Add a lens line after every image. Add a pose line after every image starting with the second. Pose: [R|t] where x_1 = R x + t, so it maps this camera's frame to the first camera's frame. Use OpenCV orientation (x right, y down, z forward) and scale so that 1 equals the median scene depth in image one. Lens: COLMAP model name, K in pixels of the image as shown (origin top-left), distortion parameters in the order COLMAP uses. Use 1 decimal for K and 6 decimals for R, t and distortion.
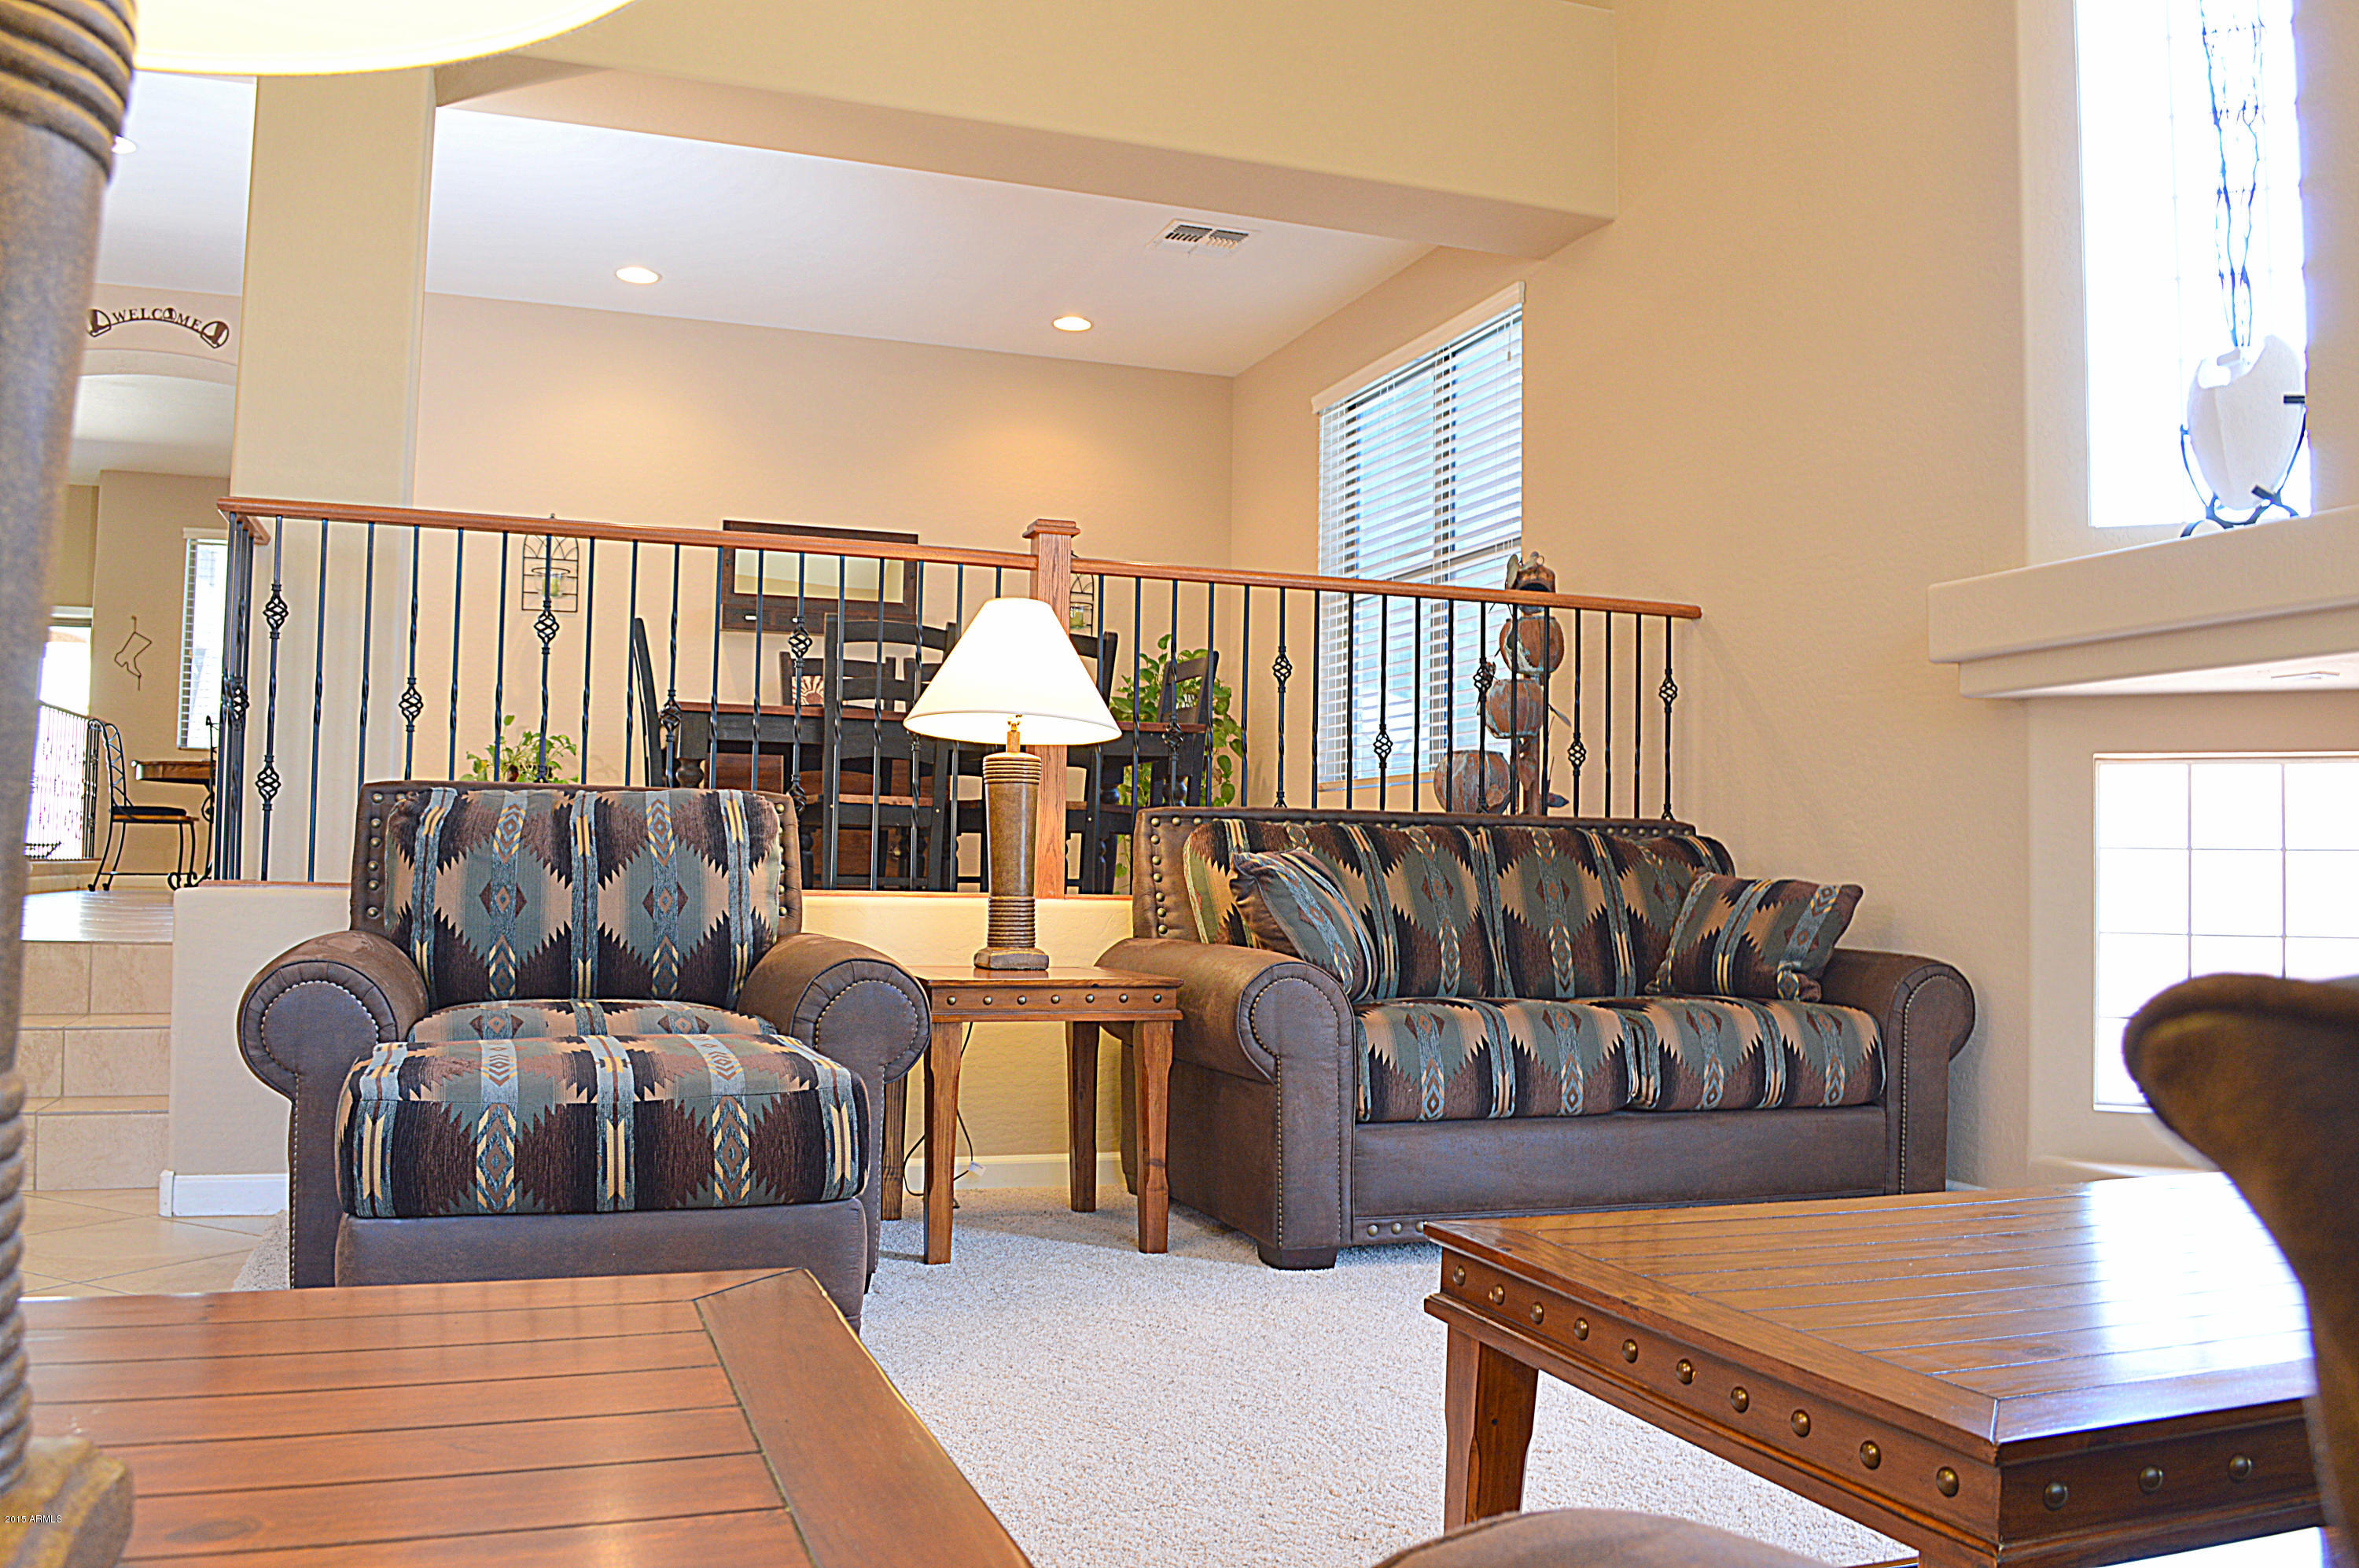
lens RADIAL K [[1886.2, 0, 1186.1], [0, 1886.2, 786.3], [0, 0, 1]] dist [-0.091475, 0.018699]
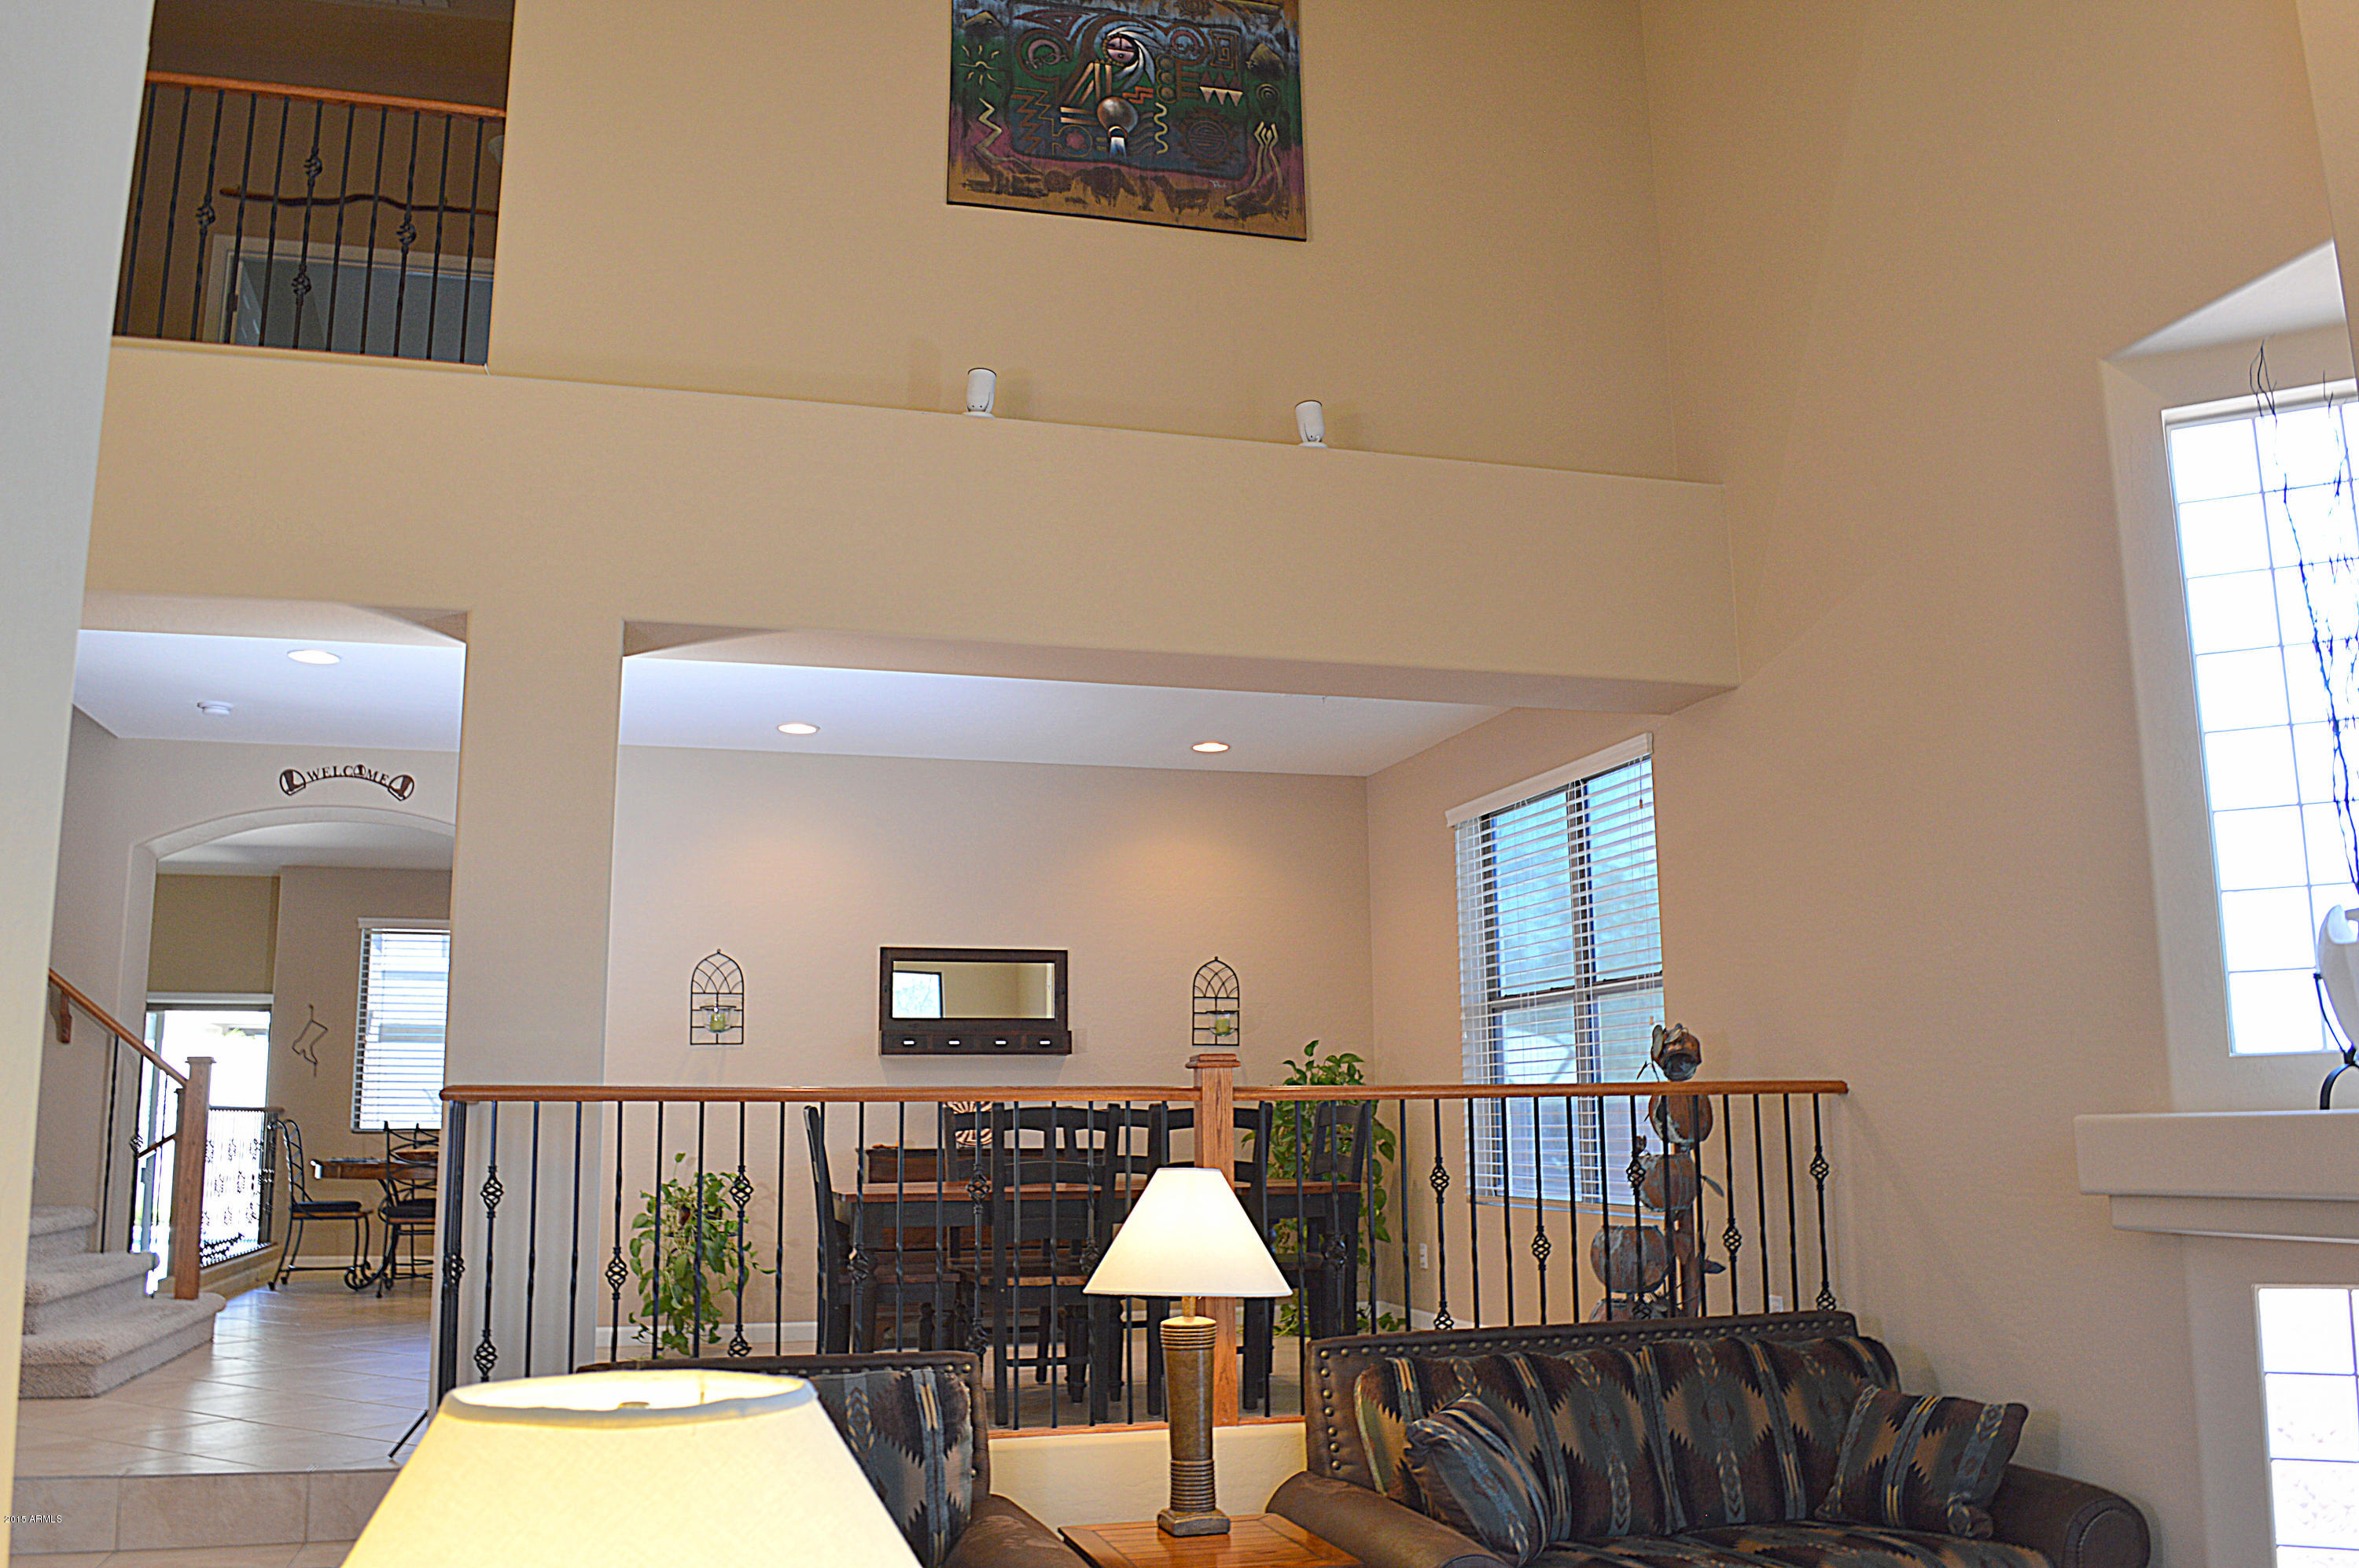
lens RADIAL K [[1886.2, 0, 1186.1], [0, 1886.2, 786.3], [0, 0, 1]] dist [-0.091475, 0.018699]
pose [[0.997204, -0.038963, -0.063772, -0.014672], [0.030327, 0.990894, -0.131186, -0.157580], [0.068303, 0.128885, 0.989304, -0.055365]]
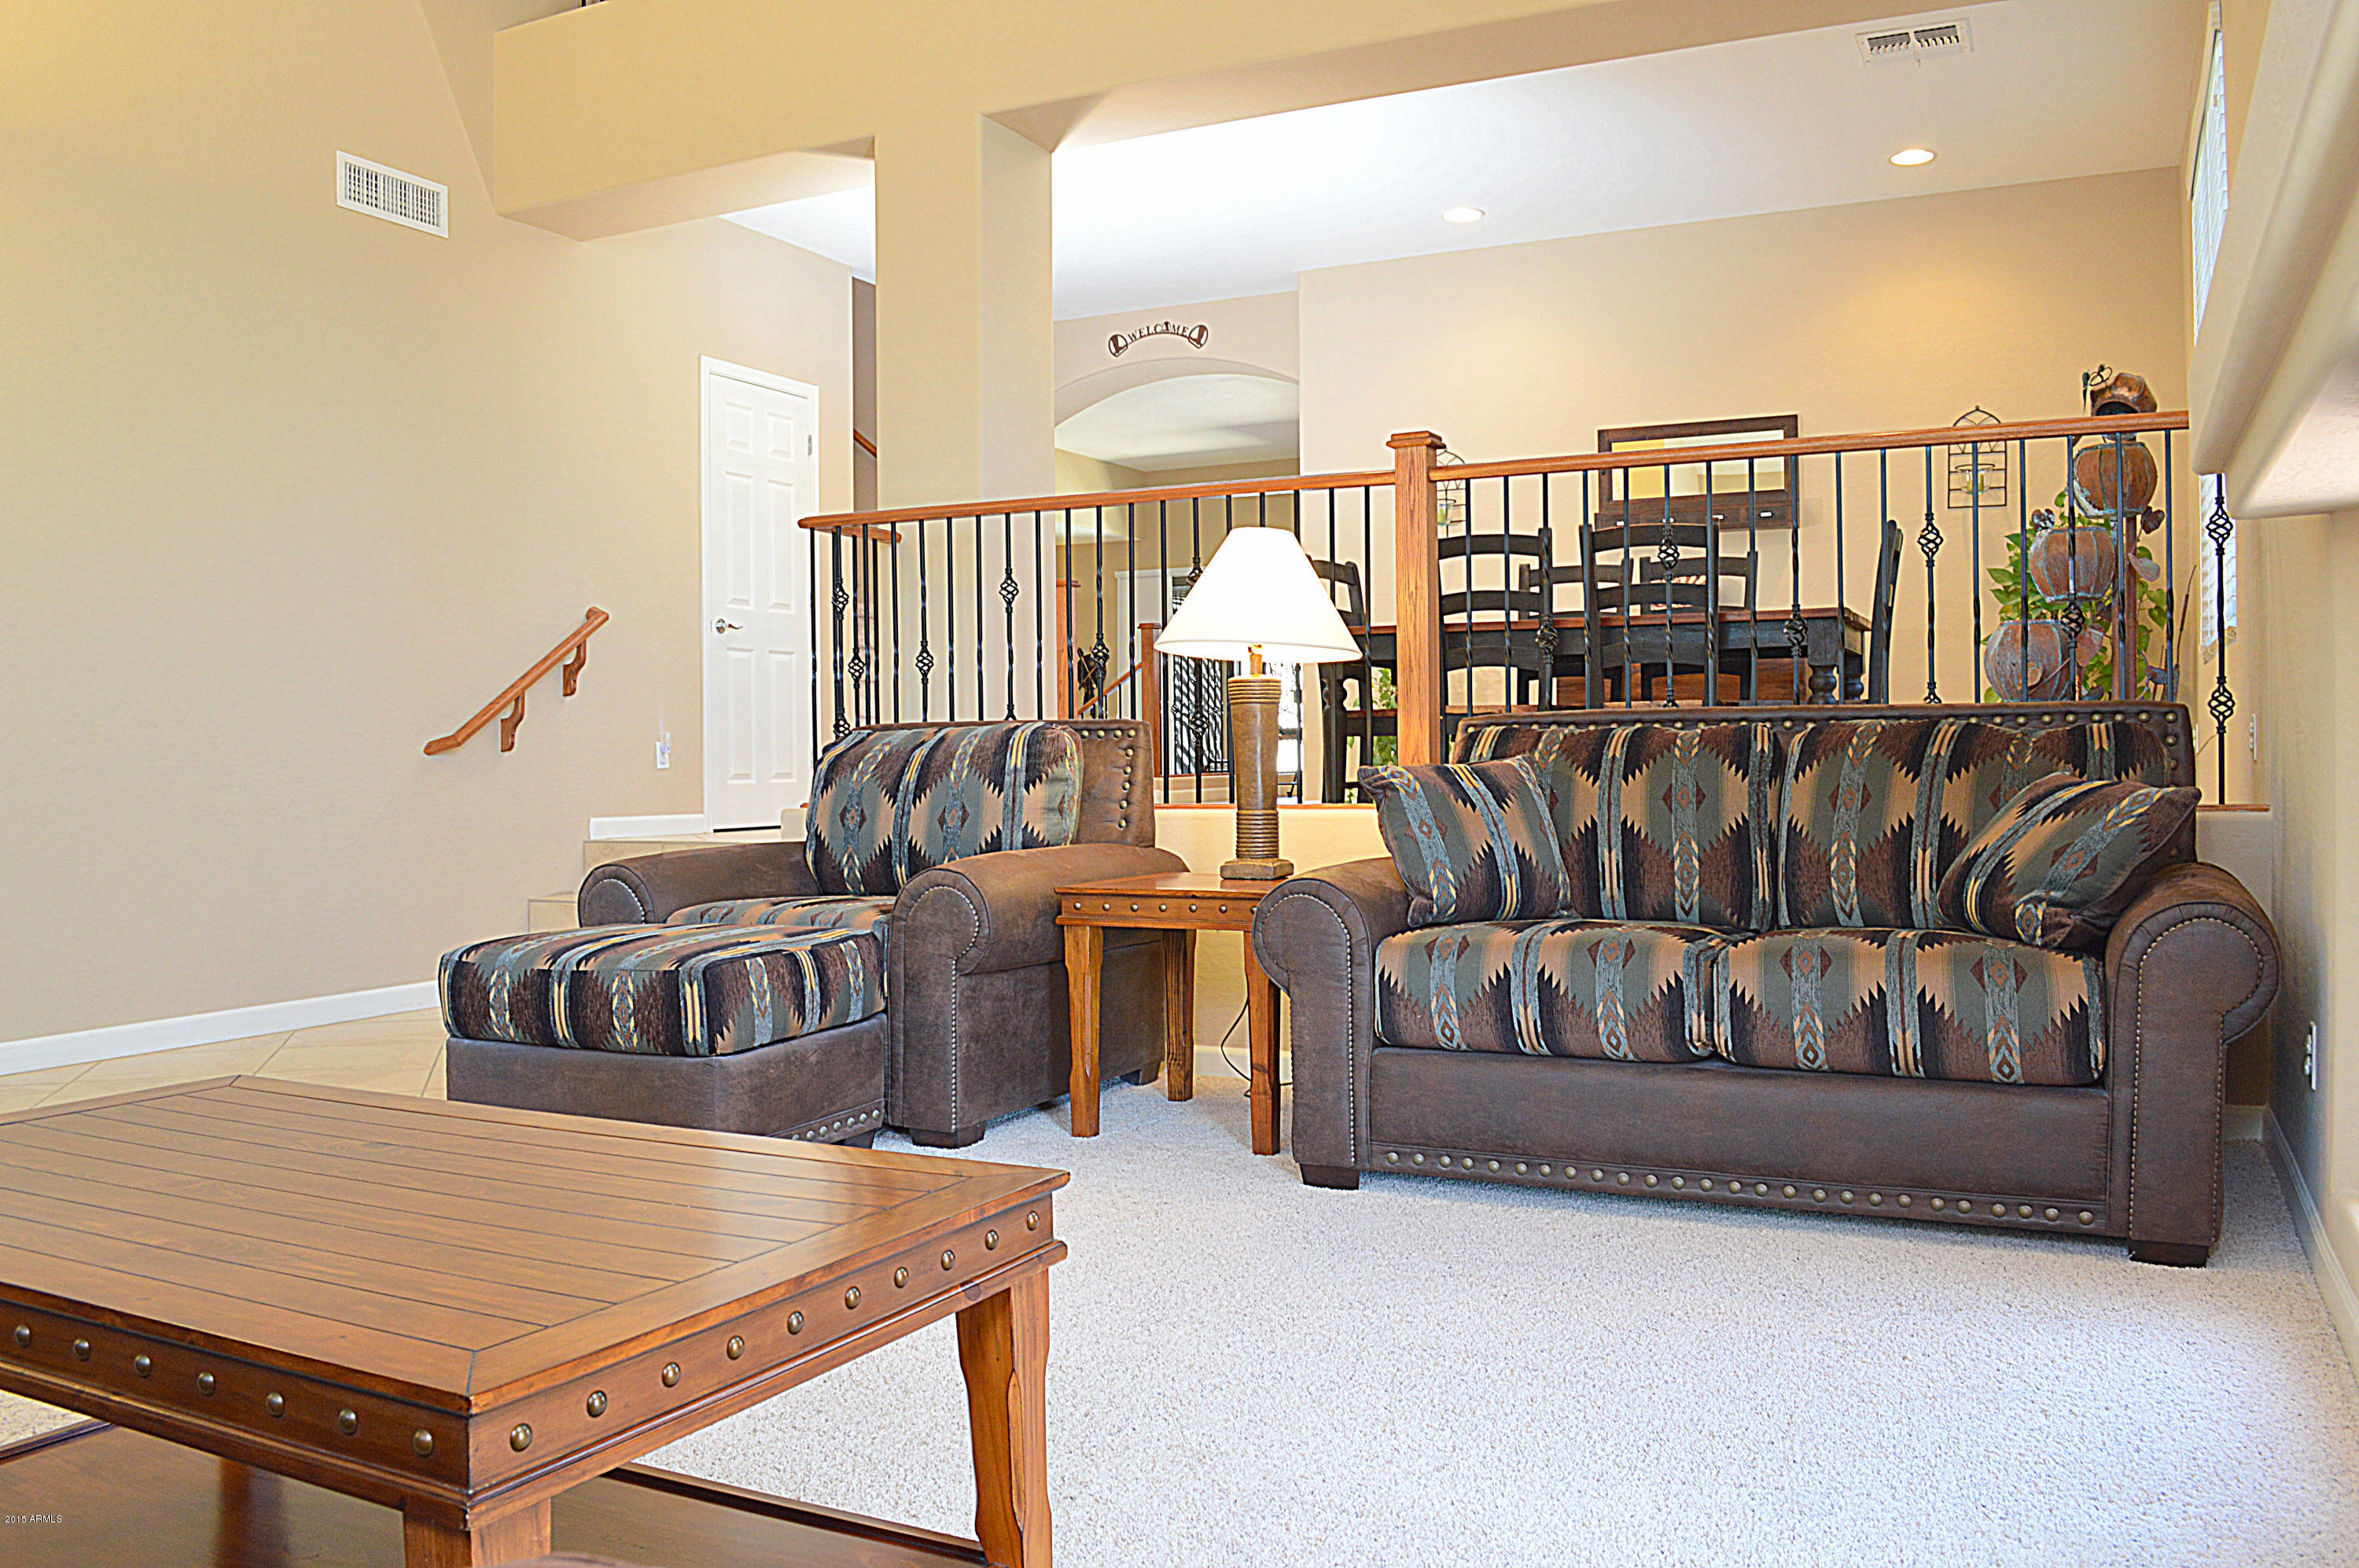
lens RADIAL K [[1886.2, 0, 1186.1], [0, 1886.2, 786.3], [0, 0, 1]] dist [-0.091475, 0.018699]
pose [[0.690573, -0.013098, -0.723144, 0.590170], [0.055801, 0.997821, 0.035214, 0.005074], [0.721107, -0.064670, 0.689799, 0.218752]]
